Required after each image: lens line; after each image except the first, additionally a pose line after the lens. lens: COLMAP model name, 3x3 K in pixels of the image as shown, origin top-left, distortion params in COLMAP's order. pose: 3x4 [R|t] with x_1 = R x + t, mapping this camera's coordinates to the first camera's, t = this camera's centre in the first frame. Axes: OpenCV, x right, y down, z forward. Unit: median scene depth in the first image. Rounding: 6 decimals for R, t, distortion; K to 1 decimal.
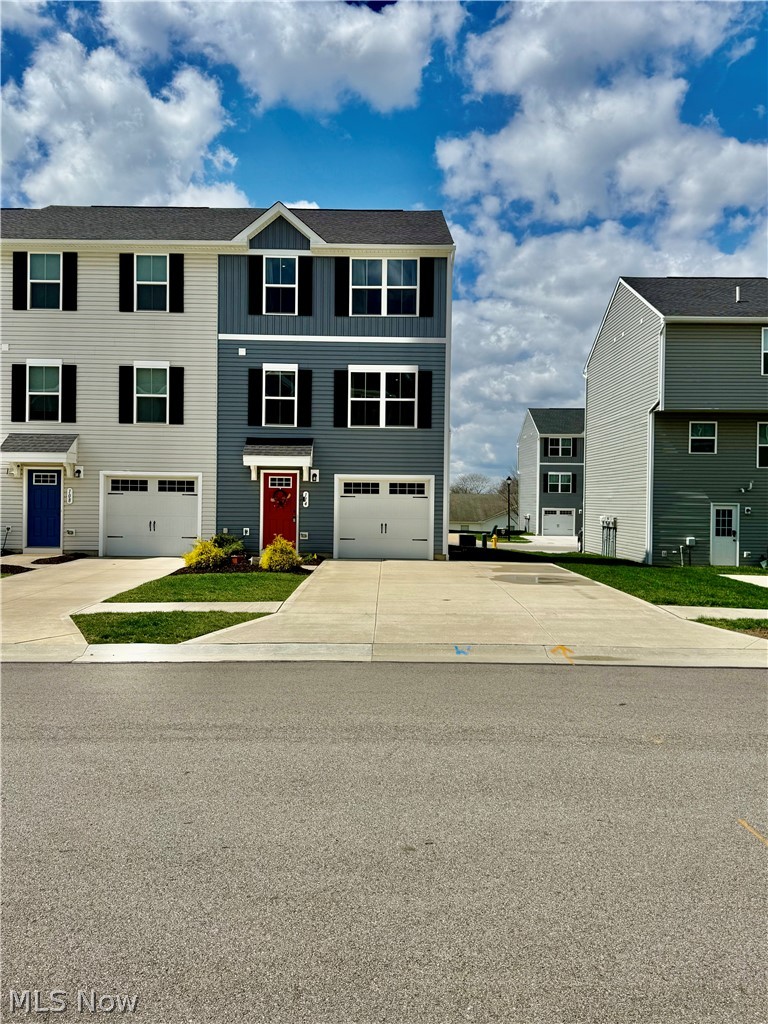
lens RADIAL K [[833.0, 0, 384.1], [0, 833.0, 509.1], [0, 0, 1]] dist [0.167298, -0.344109]
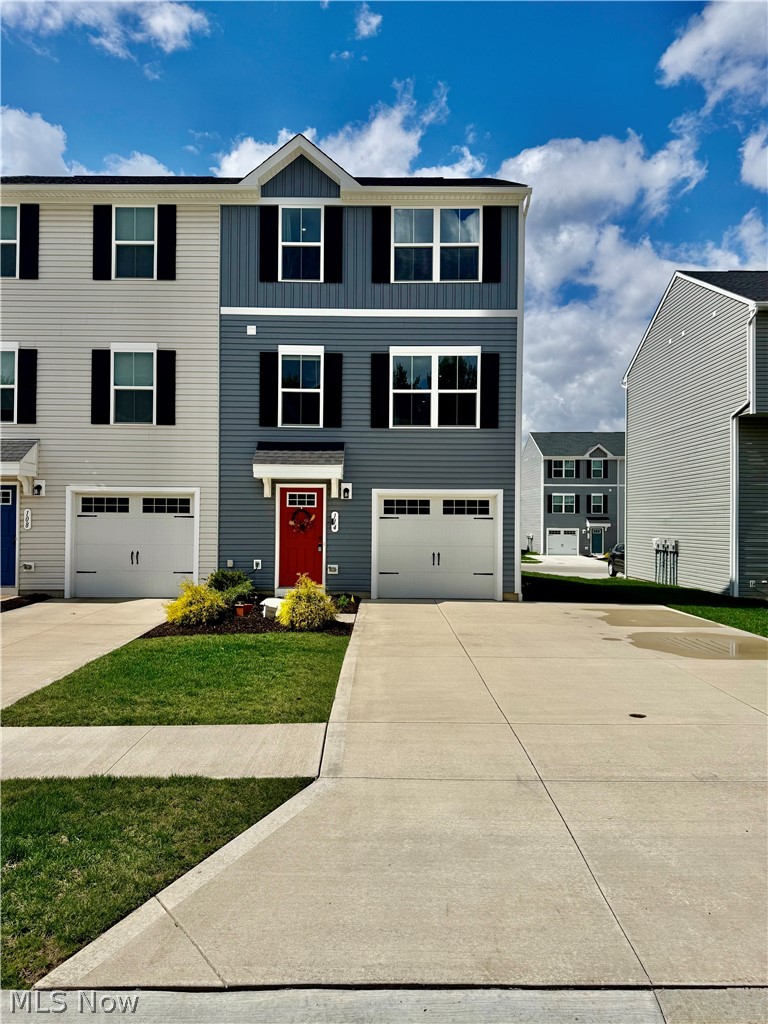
lens RADIAL K [[716.8, 0, 378.4], [0, 716.8, 514.5], [0, 0, 1]] dist [0.152858, -0.298498]
pose [[0.999988, -0.004980, 0.000148, -0.053909], [0.004982, 0.999799, -0.019430, -0.005362], [-0.000052, 0.019430, 0.999811, 0.340285]]
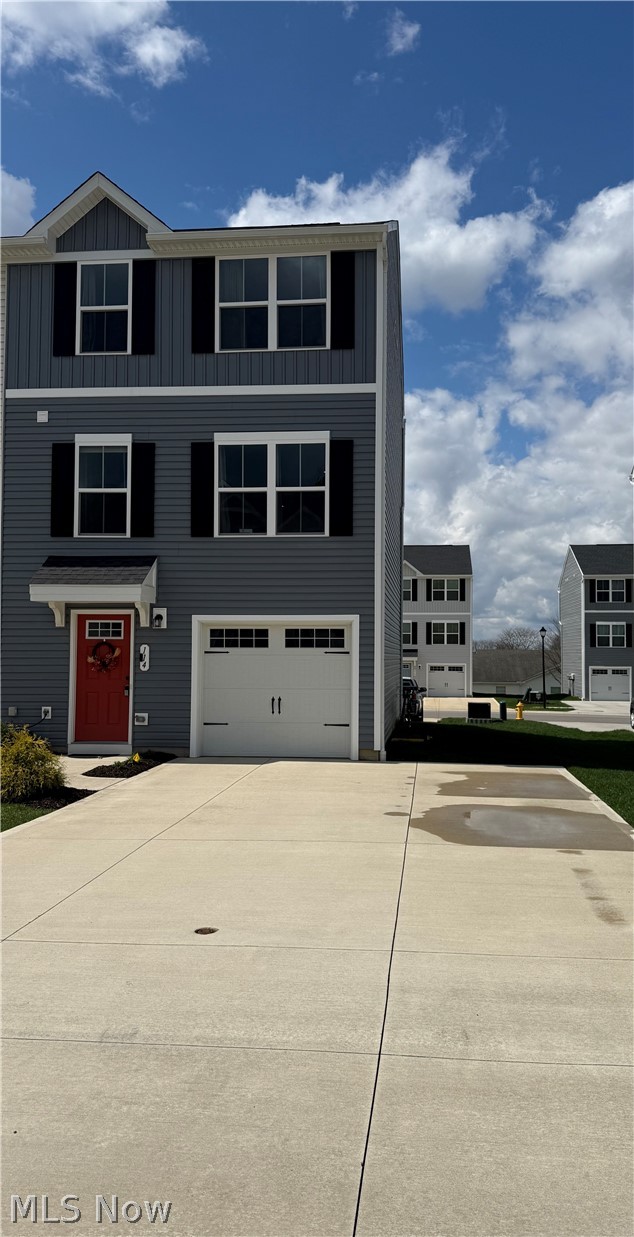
lens RADIAL K [[876.6, 0, 349.6], [0, 876.6, 624.6], [0, 0, 1]] dist [0.170928, -0.366994]
pose [[0.995834, -0.010901, -0.090534, 0.109665], [0.006498, 0.998788, -0.048791, -0.003509], [0.090956, 0.047999, 0.994697, 0.383073]]
